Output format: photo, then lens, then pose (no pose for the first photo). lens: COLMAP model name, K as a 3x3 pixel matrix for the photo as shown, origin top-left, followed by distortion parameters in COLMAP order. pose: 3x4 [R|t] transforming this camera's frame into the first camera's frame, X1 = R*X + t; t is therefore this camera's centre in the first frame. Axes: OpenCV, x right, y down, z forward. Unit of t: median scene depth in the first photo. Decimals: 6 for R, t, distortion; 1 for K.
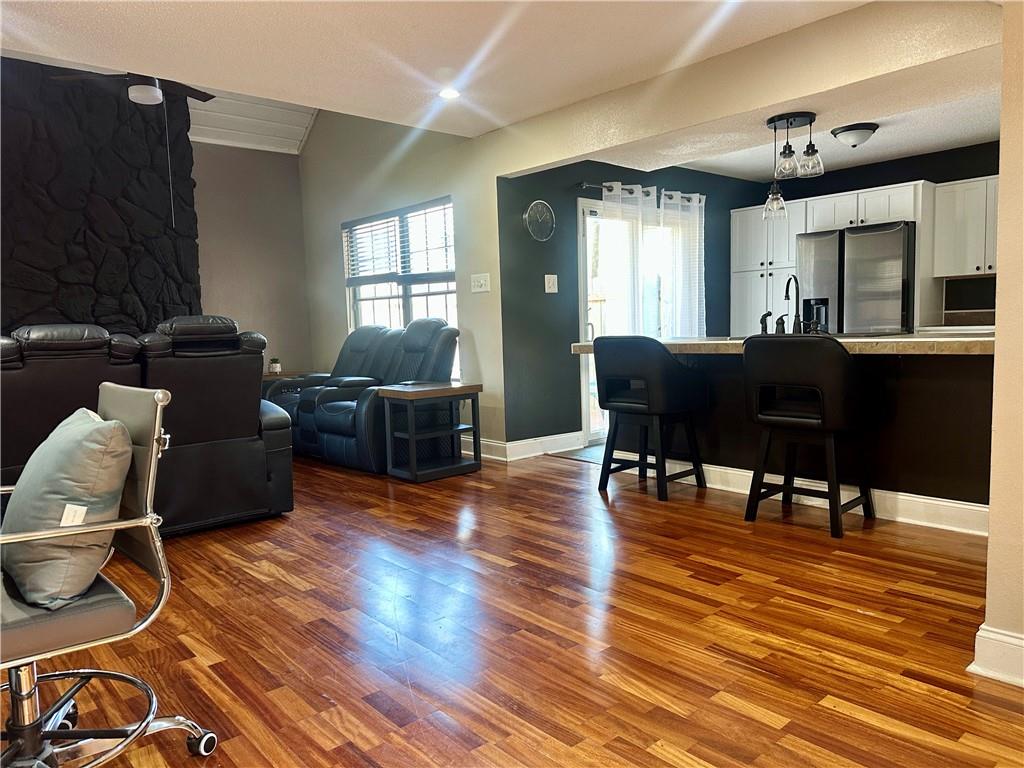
lens RADIAL K [[720.7, 0, 520.8], [0, 720.7, 394.7], [0, 0, 1]] dist [0.076119, -0.102007]
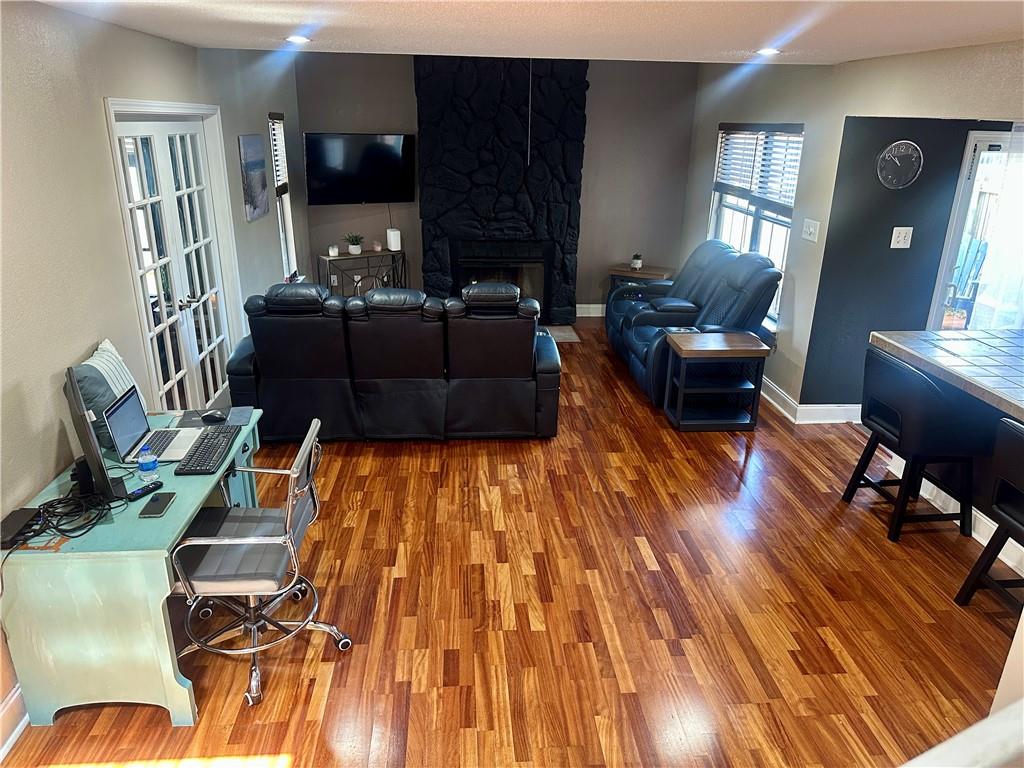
lens RADIAL K [[720.7, 0, 523.3], [0, 720.7, 407.3], [0, 0, 1]] dist [0.076119, -0.102007]
pose [[0.793778, 0.269349, -0.545314, 0.213777], [-0.100371, 0.942311, 0.319335, -0.197003], [0.599869, -0.198747, 0.775021, 0.018079]]
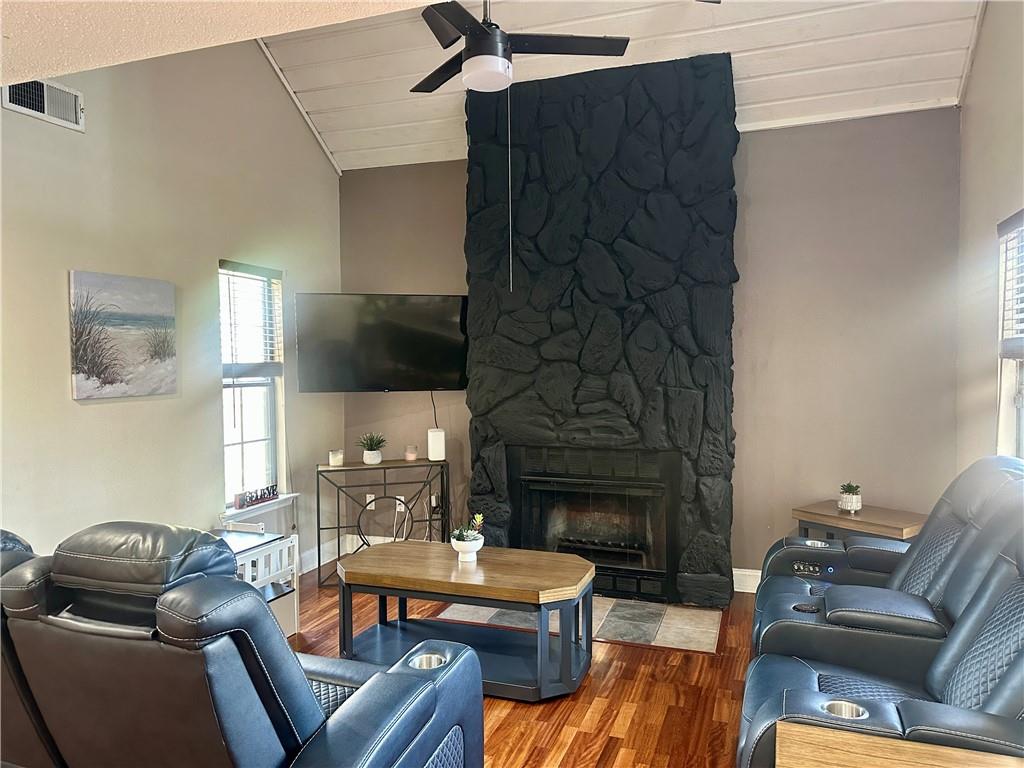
lens RADIAL K [[720.7, 0, 507.9], [0, 720.7, 385.6], [0, 0, 1]] dist [0.076119, -0.102007]
pose [[0.459308, 0.065614, -0.885851, 0.037804], [-0.081330, 0.996186, 0.031618, -0.146278], [0.884546, 0.057524, 0.462892, 0.610433]]
